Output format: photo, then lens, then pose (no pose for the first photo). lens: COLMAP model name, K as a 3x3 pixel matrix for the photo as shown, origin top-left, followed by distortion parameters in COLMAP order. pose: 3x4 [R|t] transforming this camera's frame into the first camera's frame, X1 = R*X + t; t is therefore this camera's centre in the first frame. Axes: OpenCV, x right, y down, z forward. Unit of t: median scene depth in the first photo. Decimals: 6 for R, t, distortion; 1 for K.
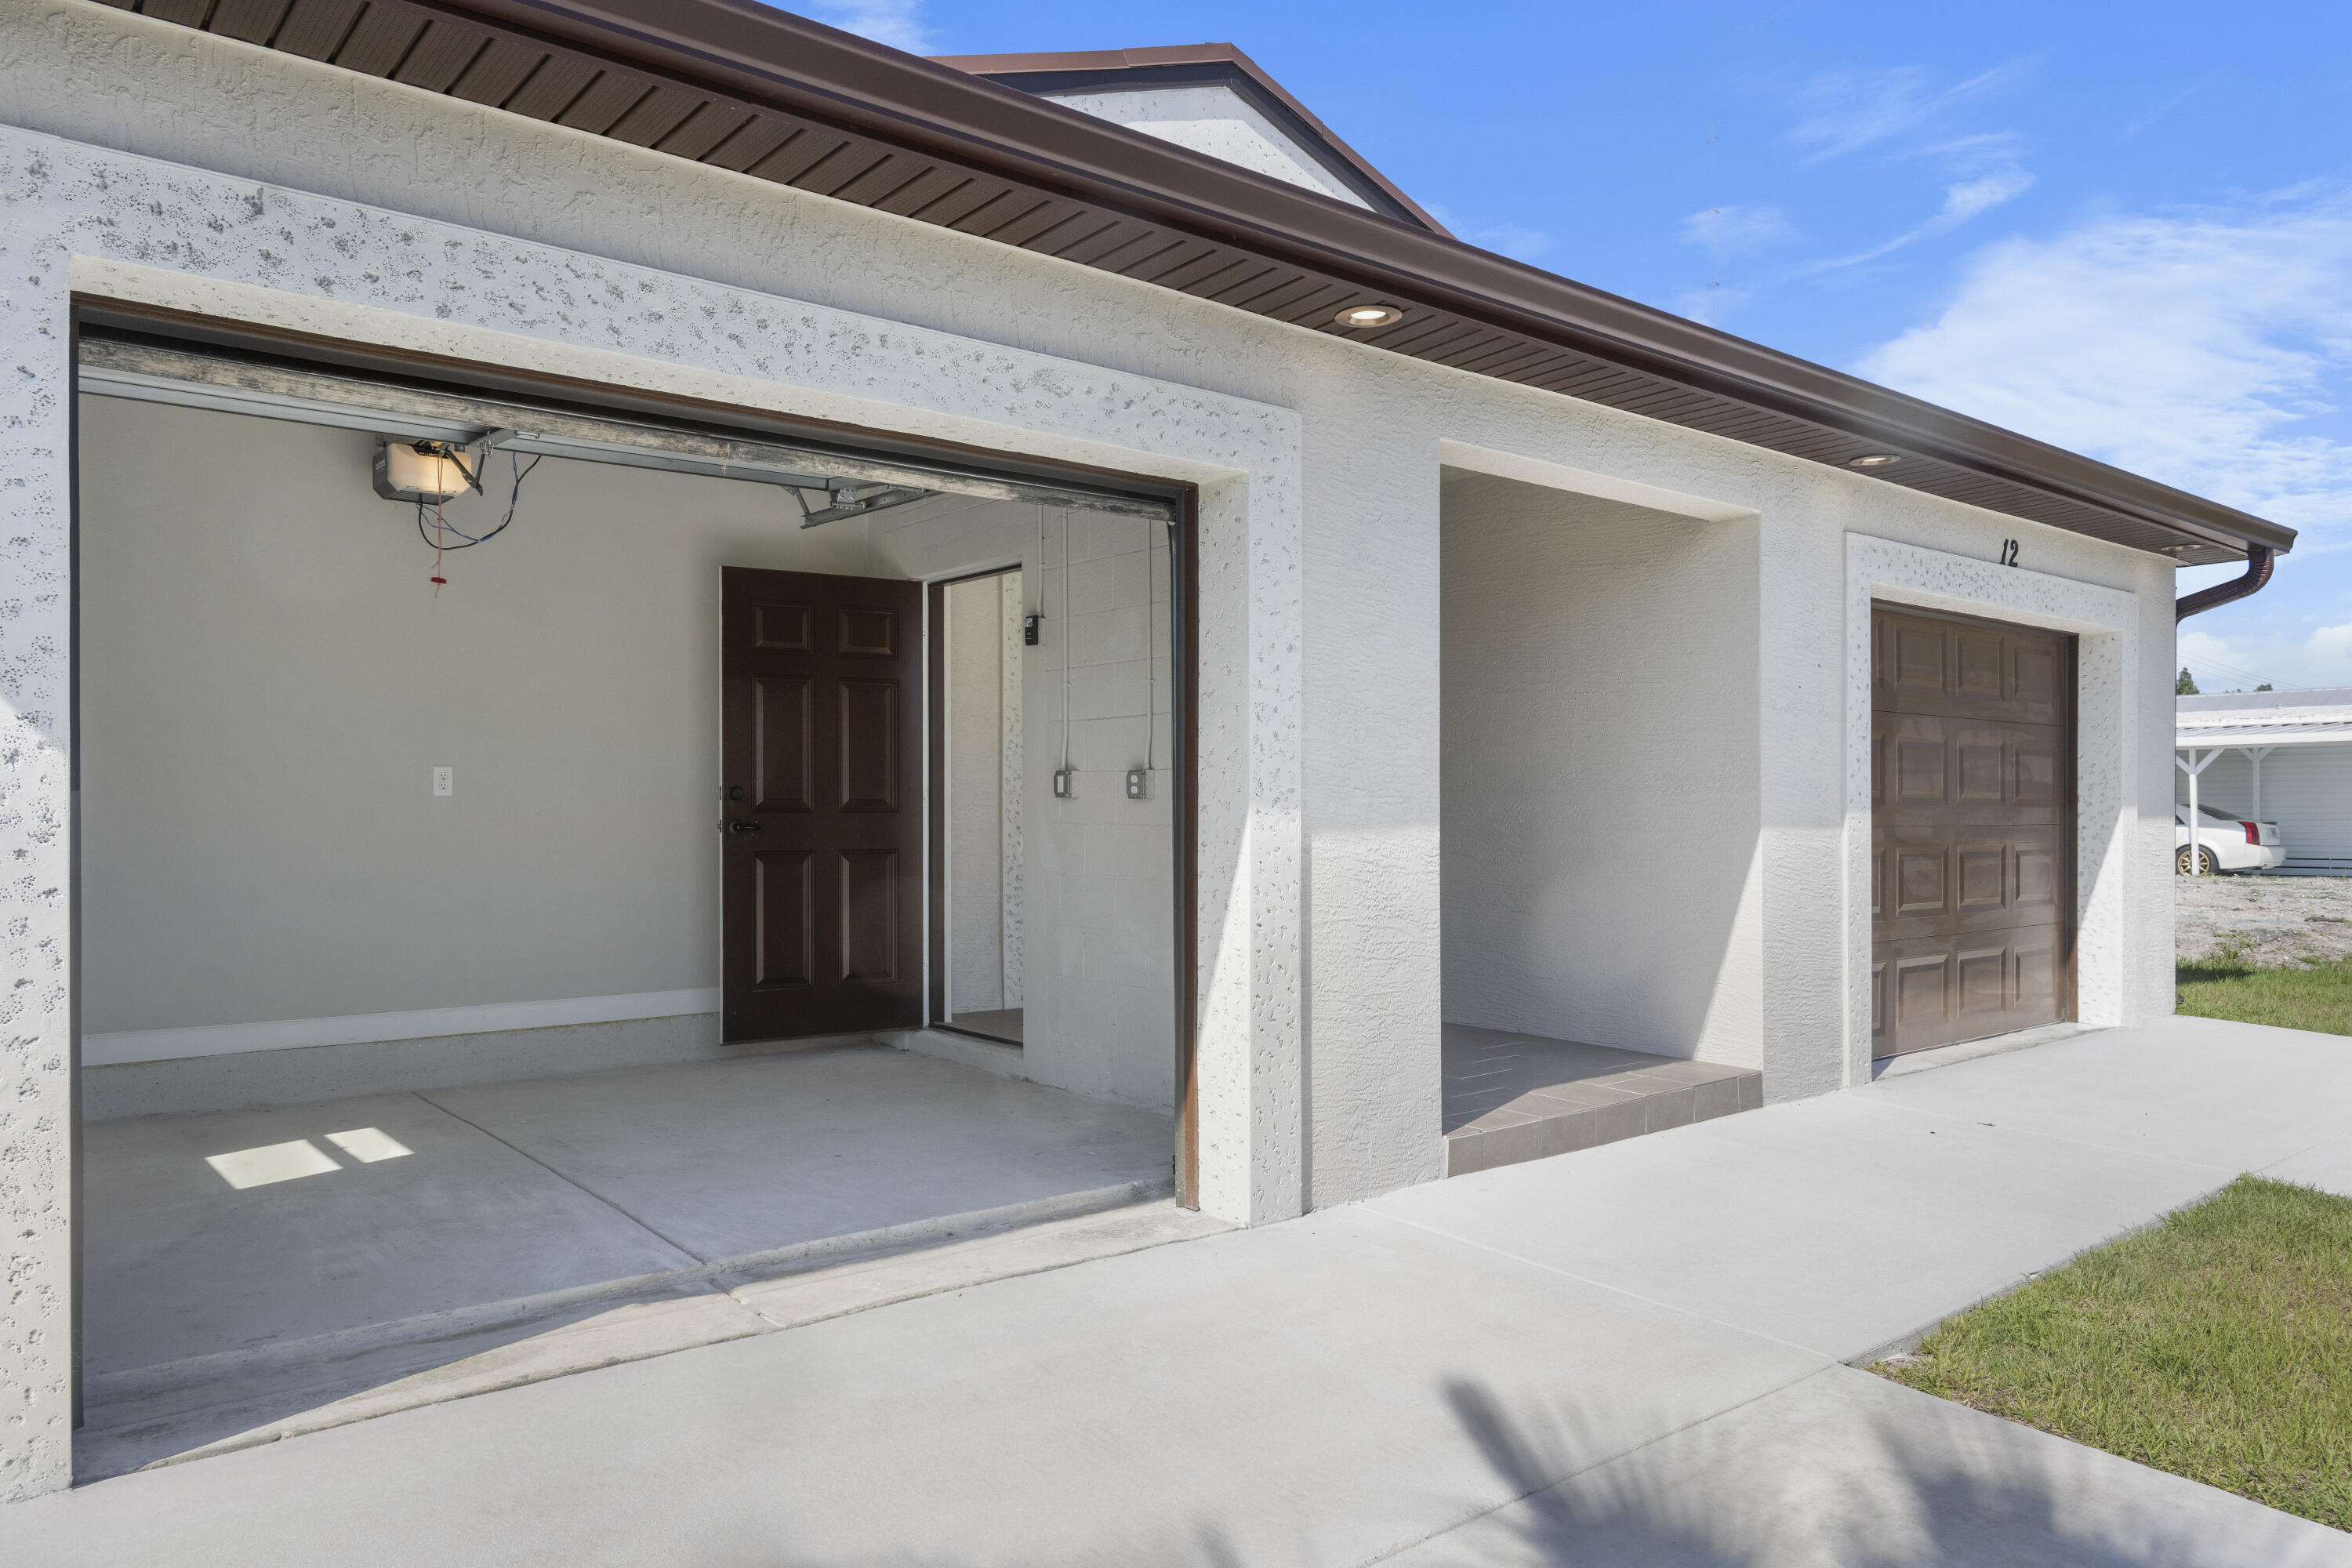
lens RADIAL K [[1591.8, 0, 1177.8], [0, 1591.8, 813.5], [0, 0, 1]] dist [-0.002305, 0.000030]
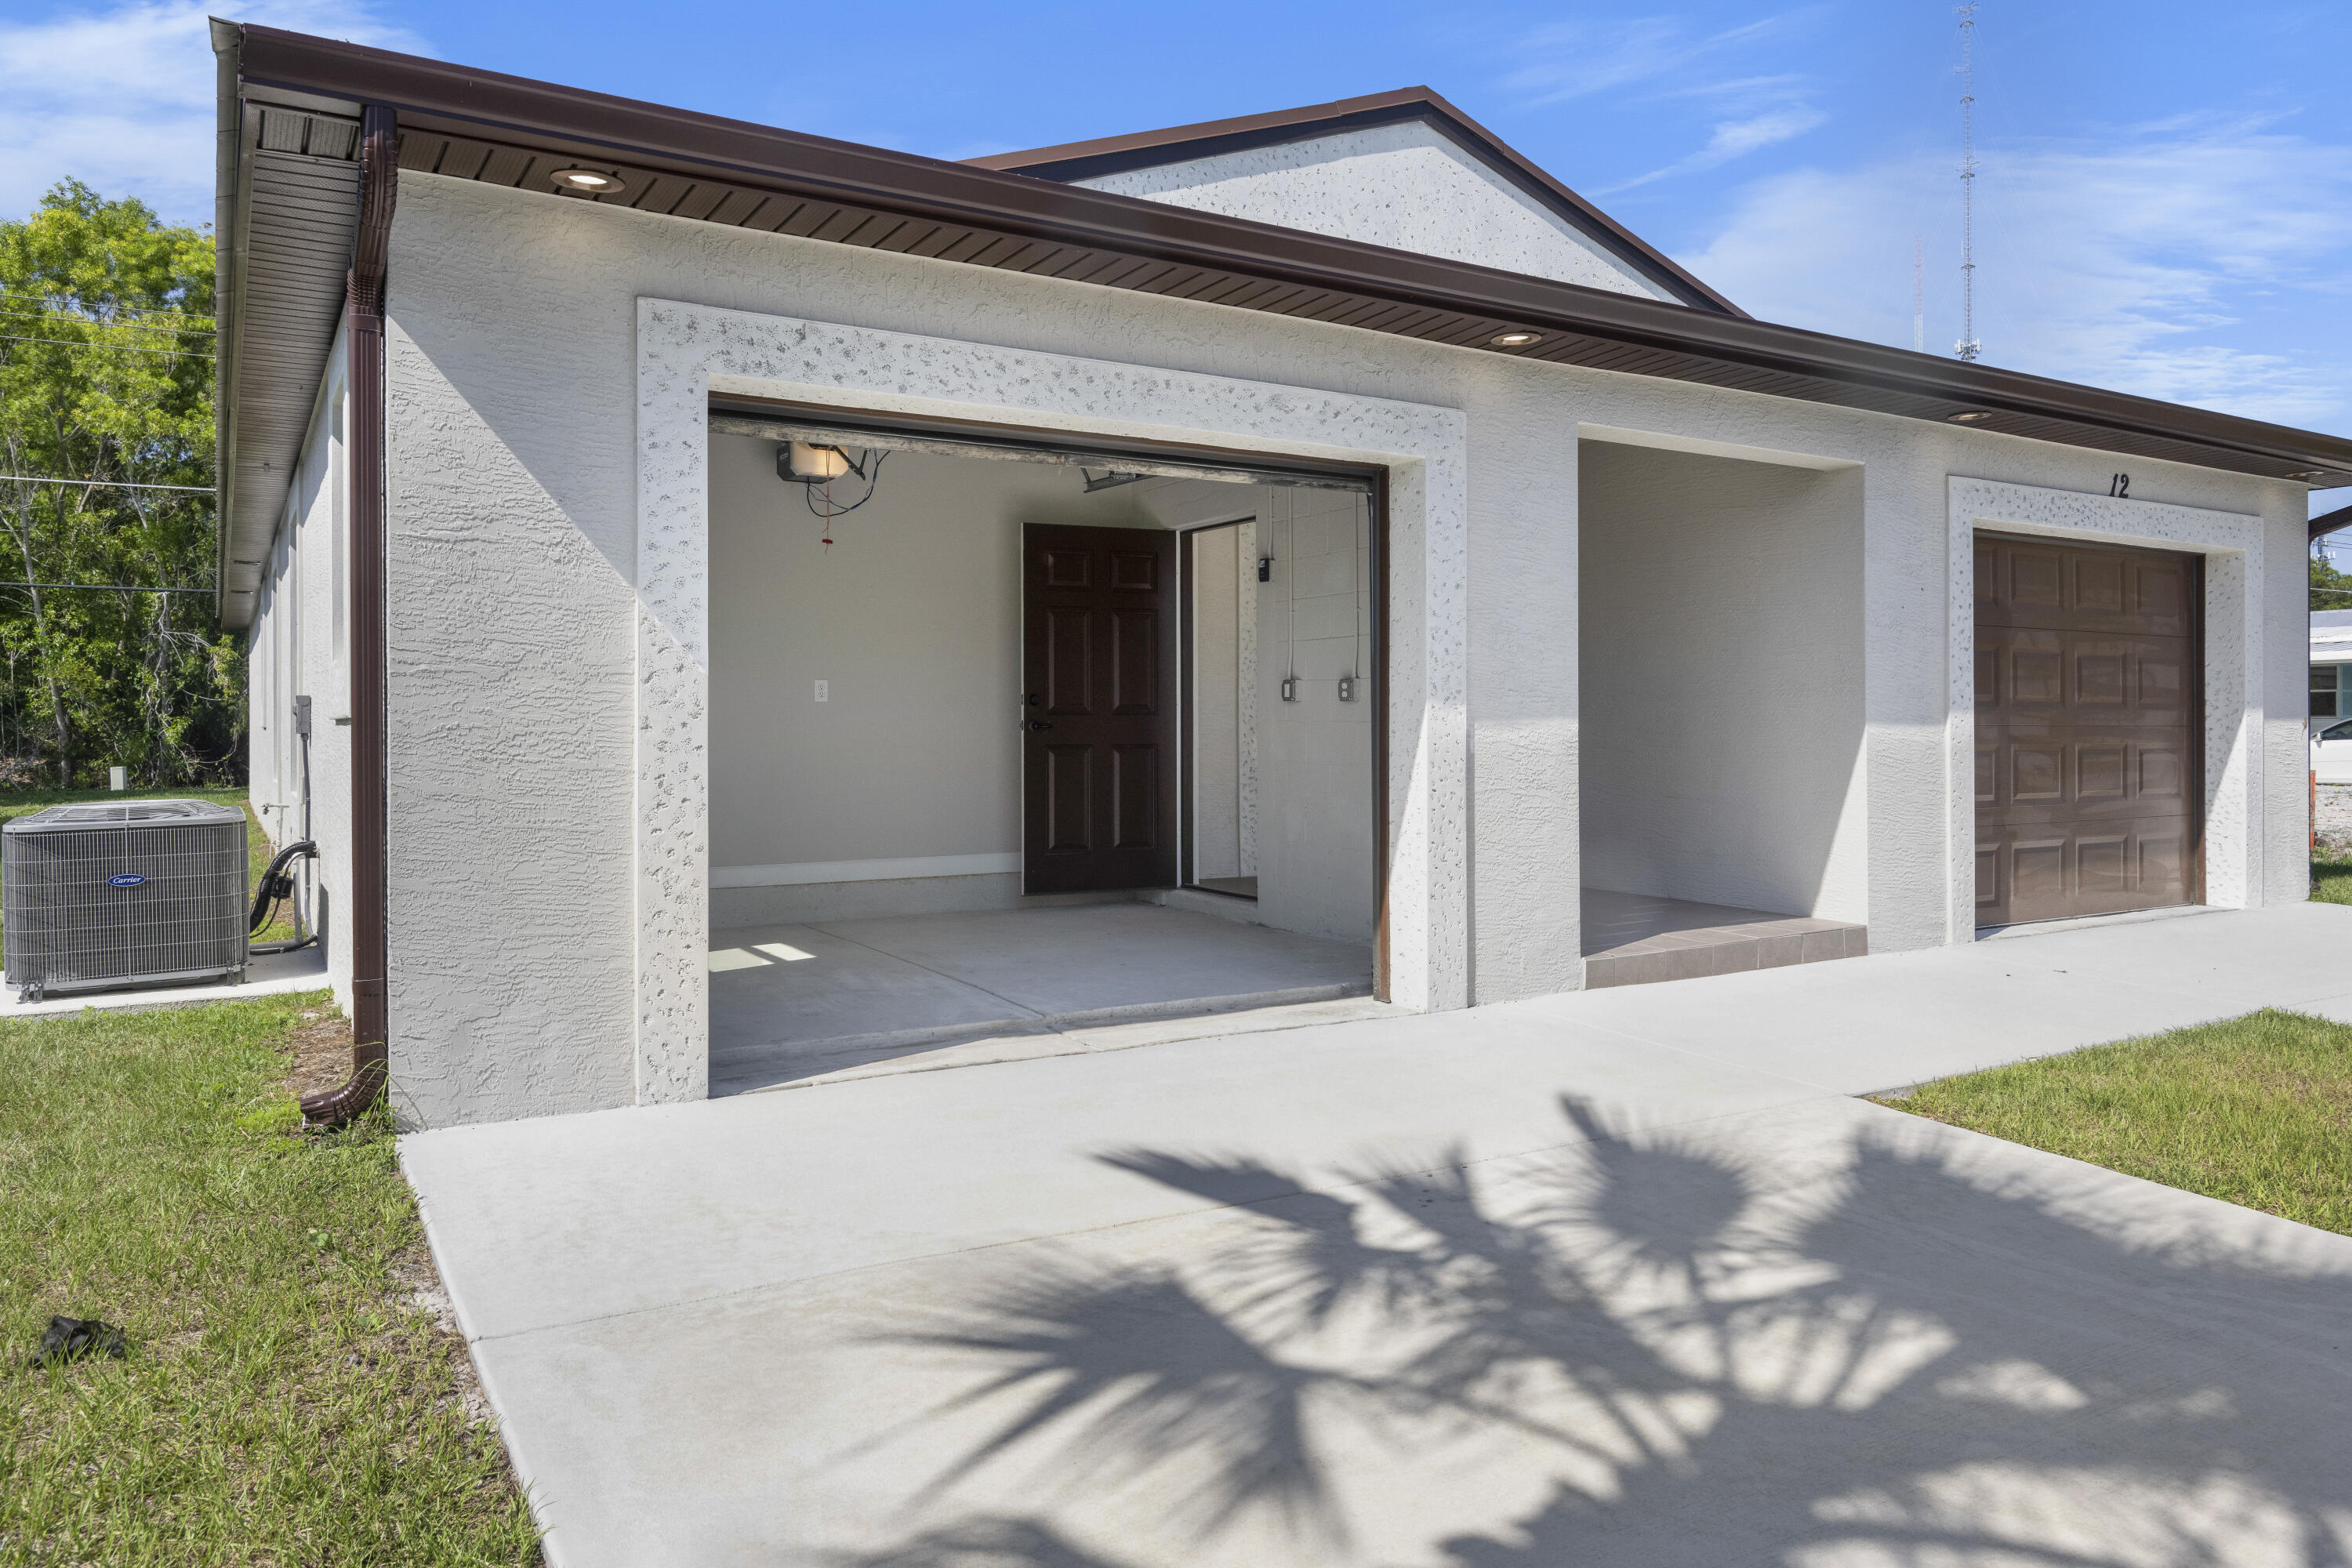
lens RADIAL K [[1610.7, 0, 1179.5], [0, 1610.7, 734.4], [0, 0, 1]] dist [-0.001850, -0.000490]
pose [[0.990510, -0.001018, -0.137437, 0.022407], [0.001114, 0.999999, 0.000624, 0.019017], [0.137436, -0.000771, 0.990510, -0.351999]]
